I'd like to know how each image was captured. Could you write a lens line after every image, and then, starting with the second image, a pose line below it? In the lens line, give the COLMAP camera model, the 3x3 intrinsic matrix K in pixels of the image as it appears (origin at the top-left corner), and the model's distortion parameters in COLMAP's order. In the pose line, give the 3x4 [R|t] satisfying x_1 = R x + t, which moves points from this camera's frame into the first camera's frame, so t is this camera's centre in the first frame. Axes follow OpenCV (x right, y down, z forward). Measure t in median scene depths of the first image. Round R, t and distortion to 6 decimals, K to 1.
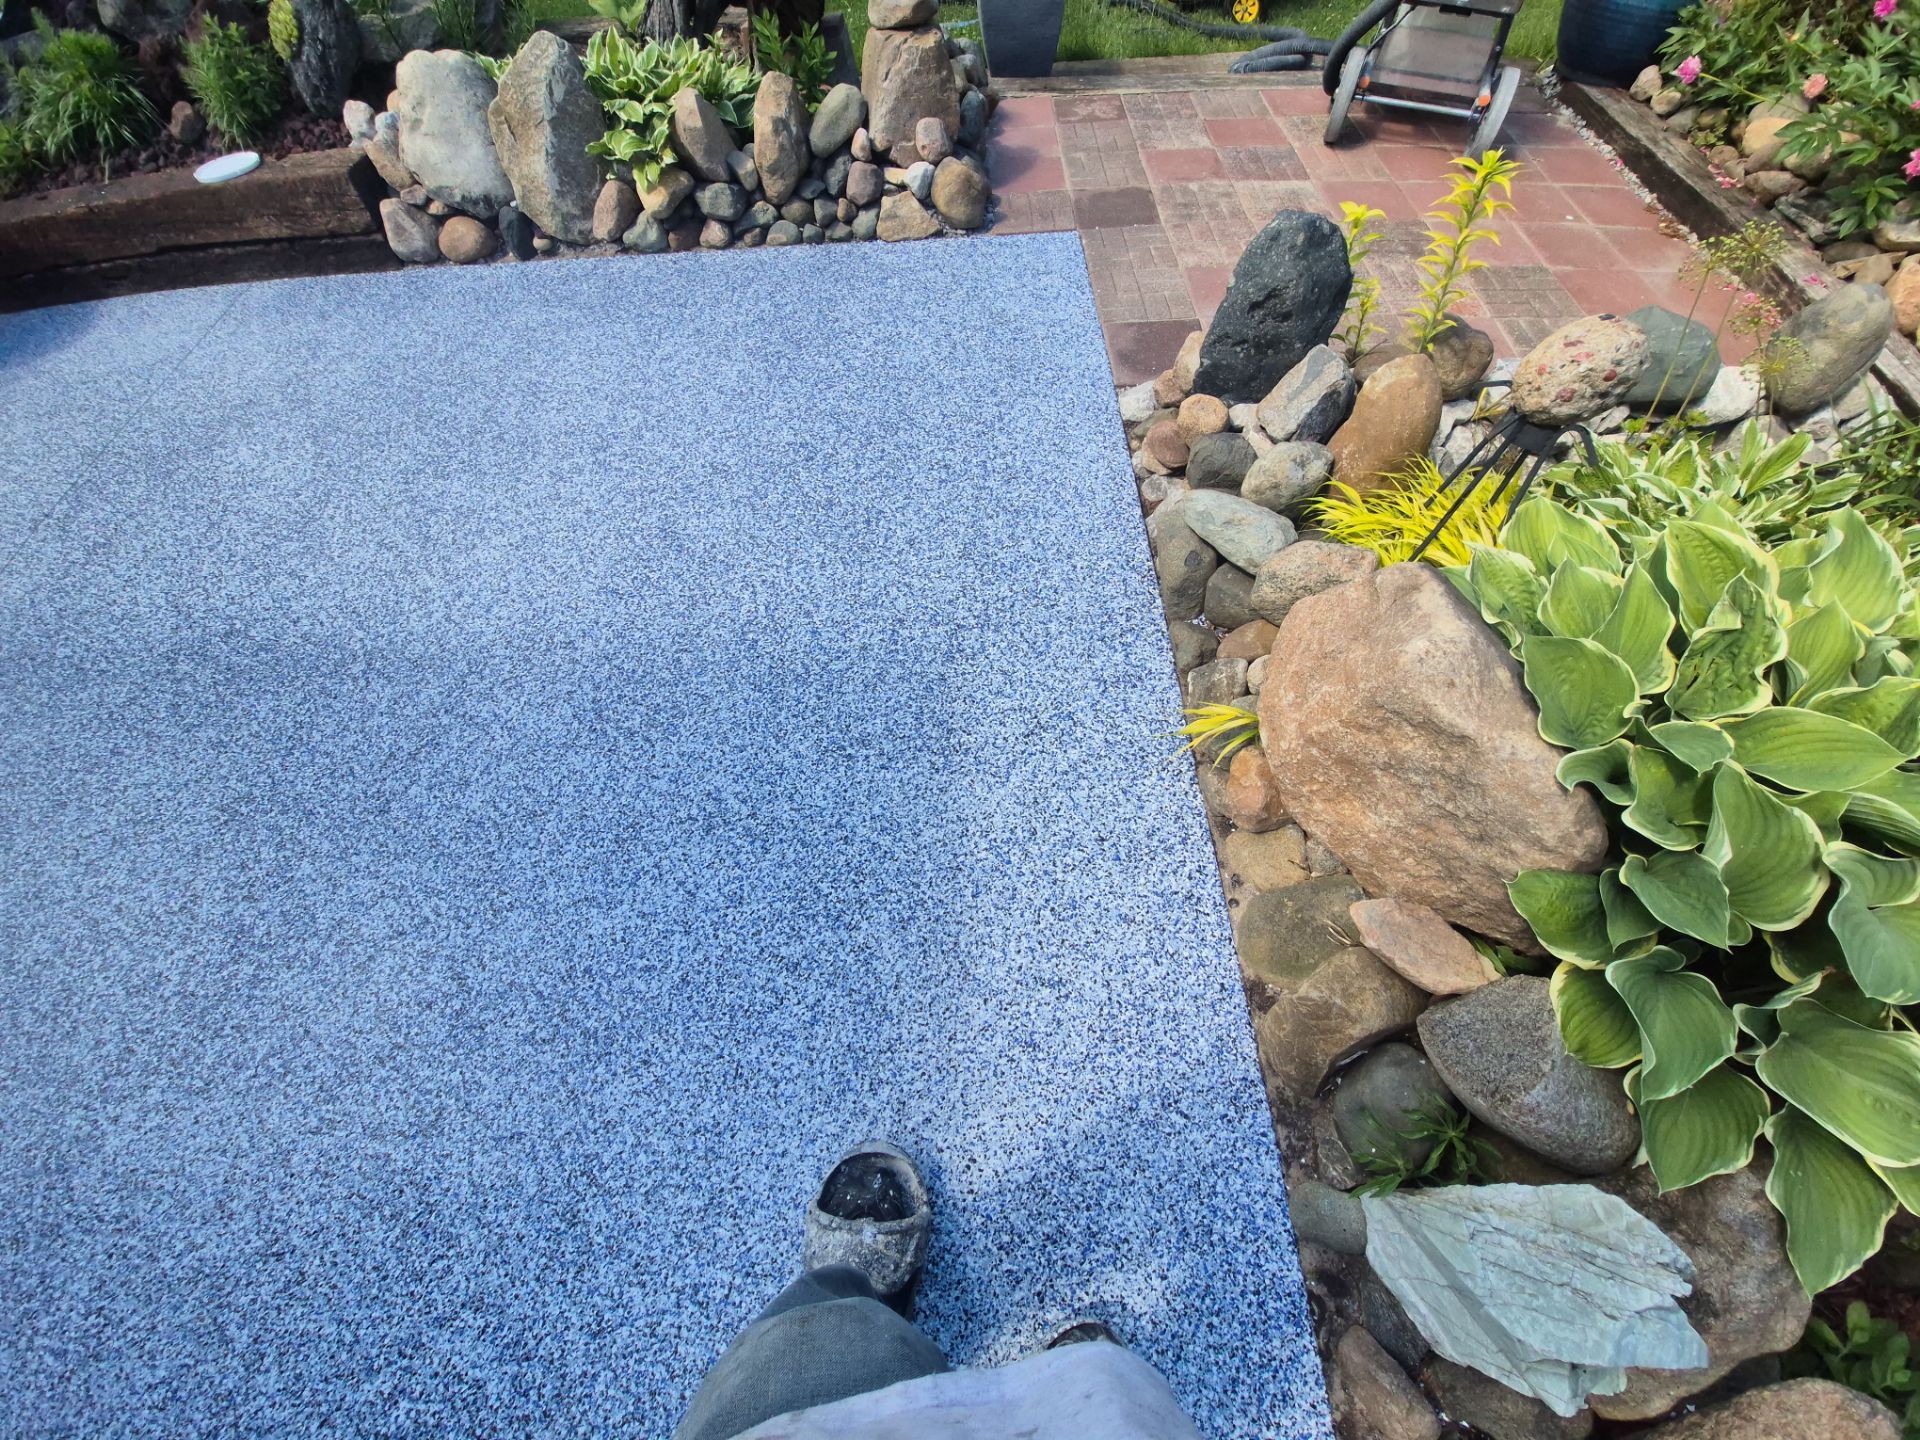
lens RADIAL K [[752.6, 0, 968.8], [0, 752.6, 718.1], [0, 0, 1]] dist [0.002255, -0.011270]
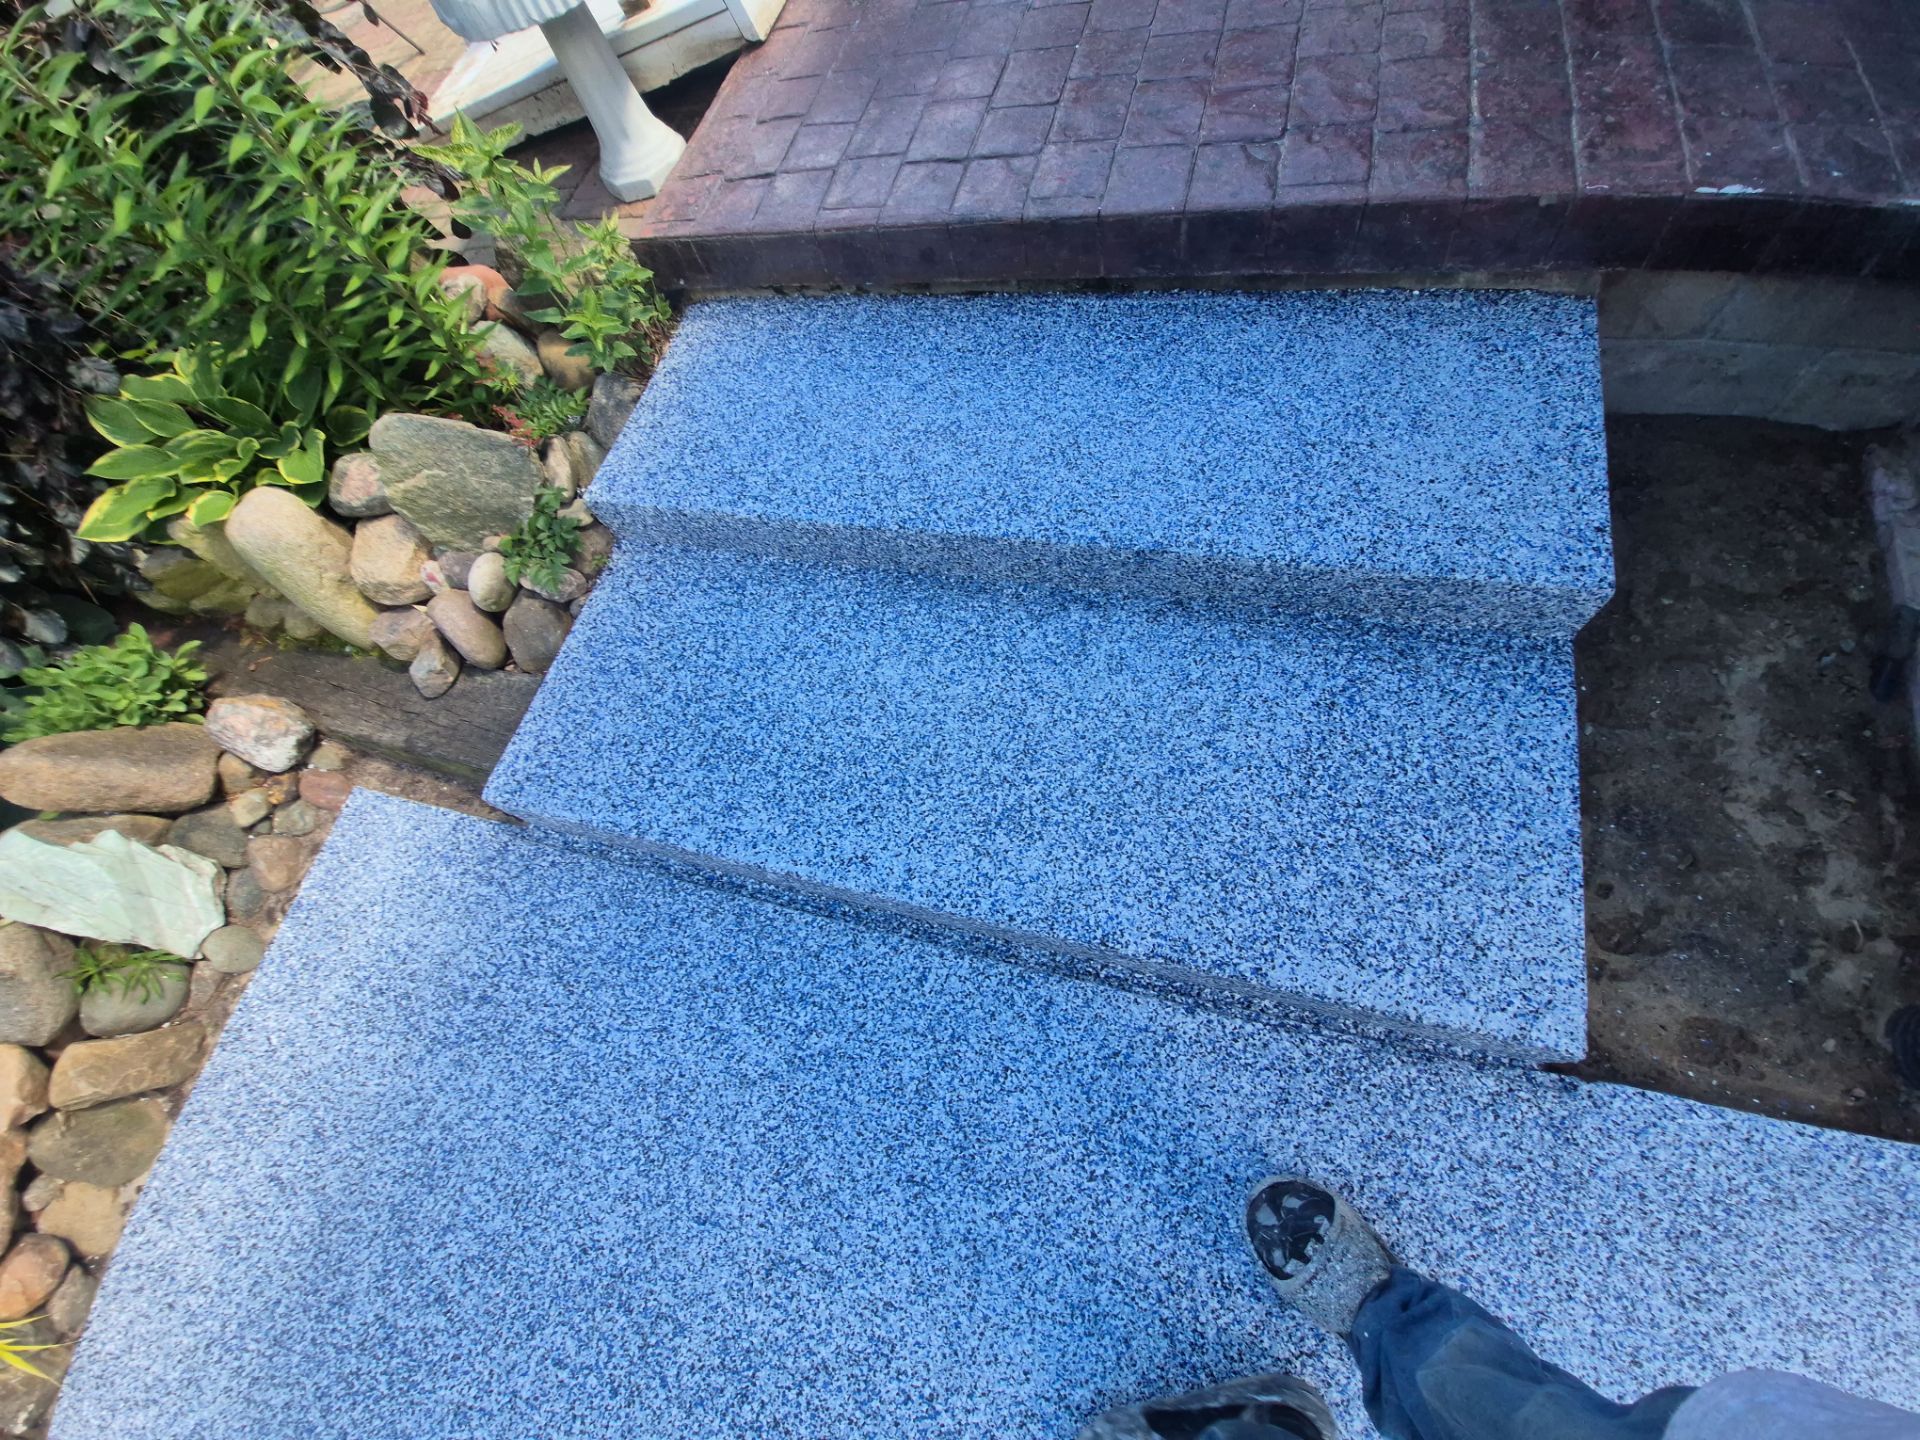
lens RADIAL K [[795.0, 0, 963.1], [0, 795.0, 691.7], [0, 0, 1]] dist [0.000808, -0.013686]
pose [[-0.927706, -0.153516, 0.340286, -1.039365], [0.367360, -0.537536, 0.759014, 0.218611], [0.066395, 0.829149, 0.555071, -0.165453]]
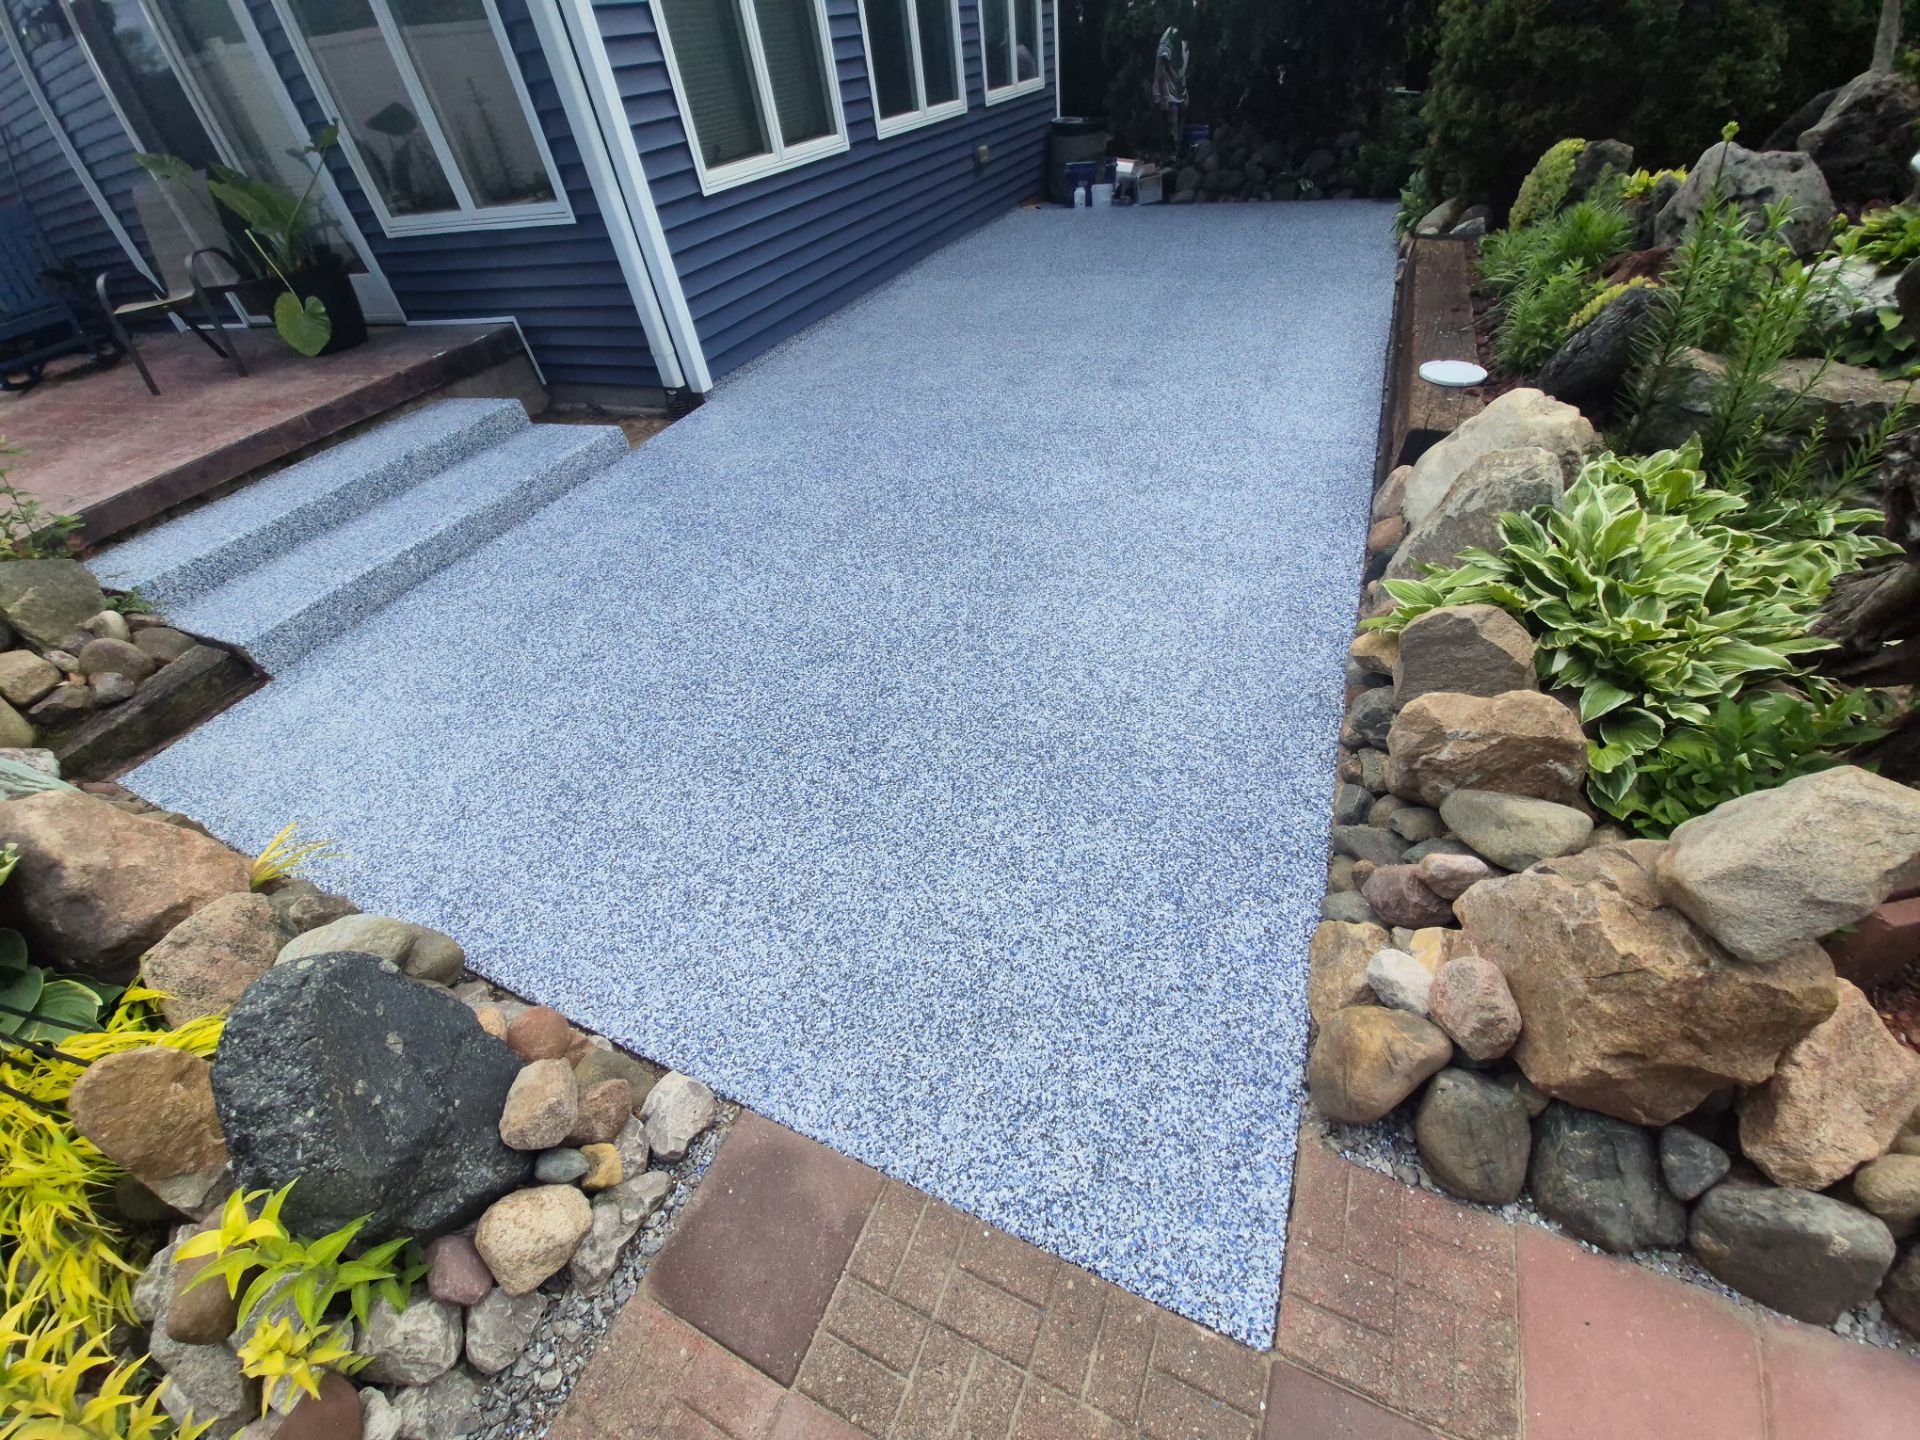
lens RADIAL K [[757.6, 0, 961.1], [0, 757.6, 716.4], [0, 0, 1]] dist [-0.001121, -0.010471]
pose [[-0.429856, 0.667809, -0.607664, 0.446953], [-0.687782, 0.193842, 0.699558, -1.707324], [0.584962, 0.718649, 0.375983, 1.012495]]
